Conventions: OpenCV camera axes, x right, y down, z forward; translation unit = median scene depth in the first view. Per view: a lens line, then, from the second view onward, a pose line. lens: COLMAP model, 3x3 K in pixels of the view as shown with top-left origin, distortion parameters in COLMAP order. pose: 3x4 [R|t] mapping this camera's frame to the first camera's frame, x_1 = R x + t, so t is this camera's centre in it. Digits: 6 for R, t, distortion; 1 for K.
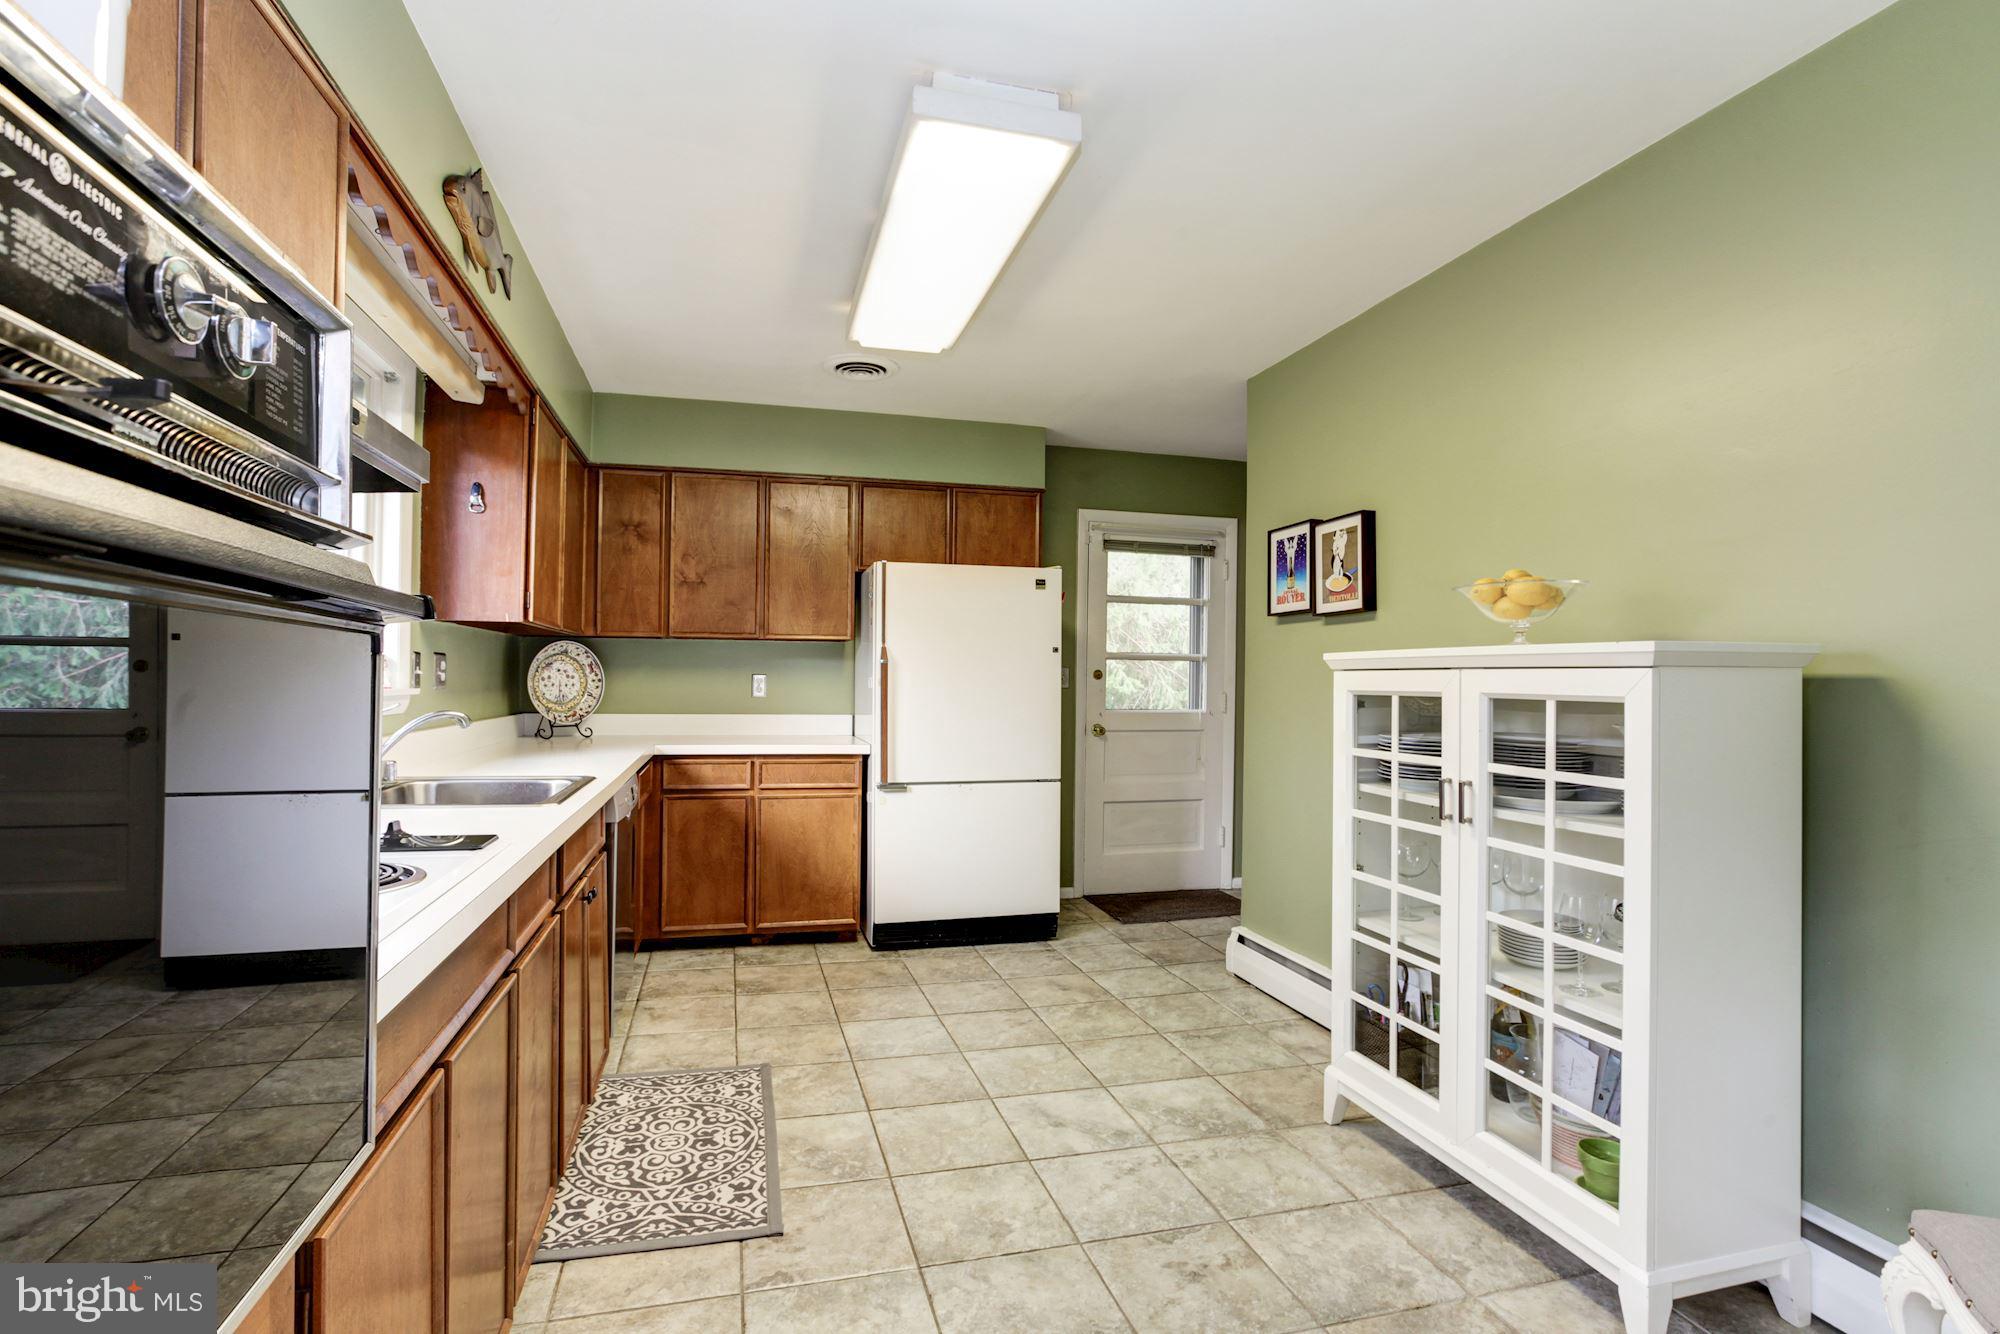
lens RADIAL K [[897.5, 0, 1000.0], [0, 897.5, 667.0], [0, 0, 1]] dist [-0.024869, 0.000358]
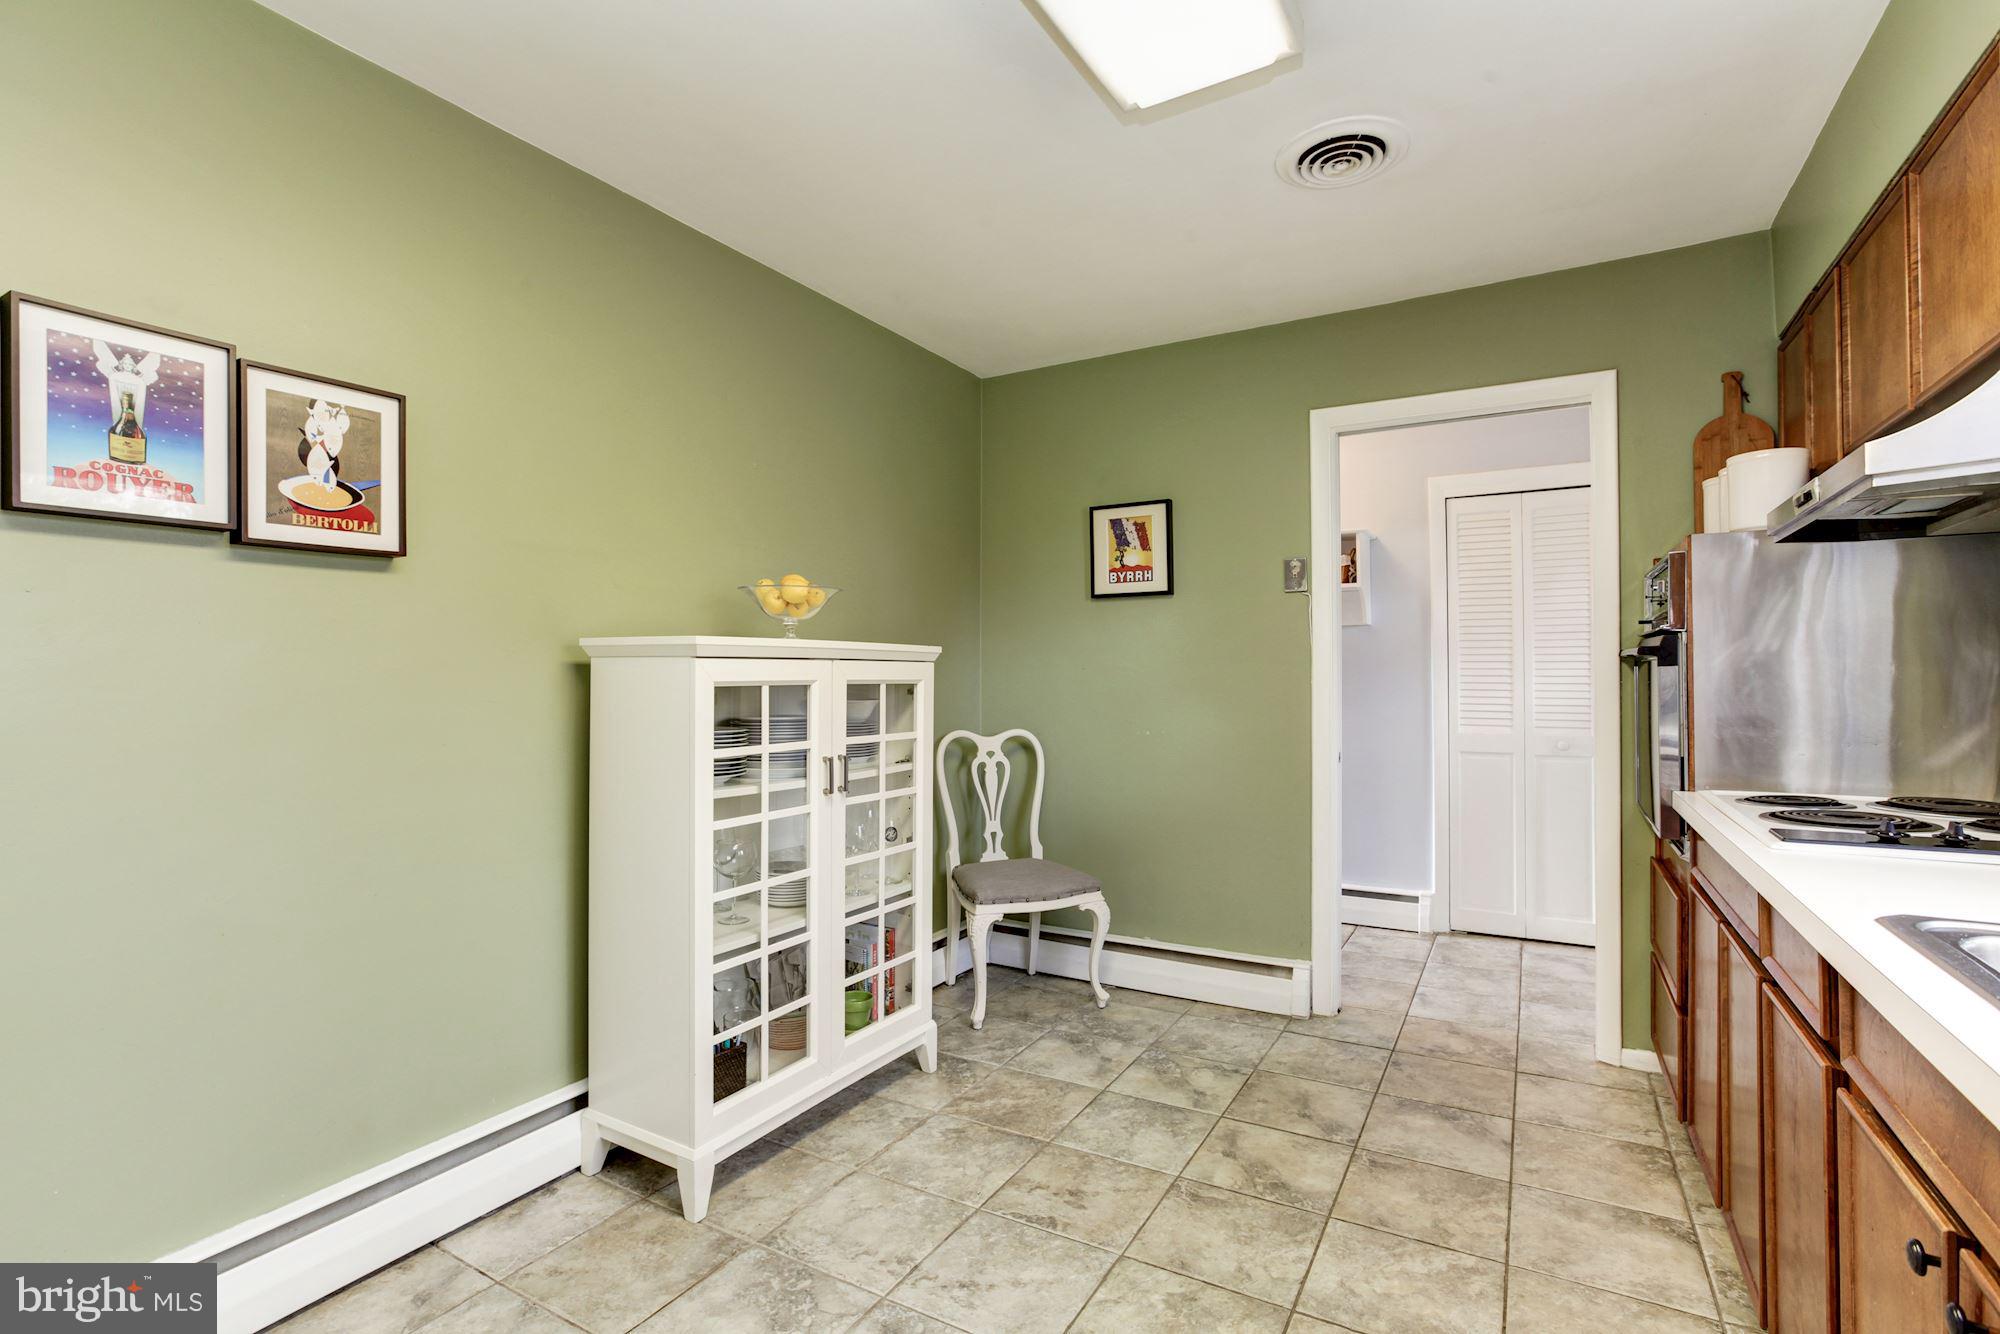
lens RADIAL K [[935.8, 0, 984.7], [0, 935.8, 658.5], [0, 0, 1]] dist [-0.046530, 0.027925]
pose [[-0.680865, 0.005226, 0.732390, -0.296964], [-0.016475, 0.999612, -0.022448, 0.013377], [-0.732224, -0.027350, -0.680515, 0.983502]]
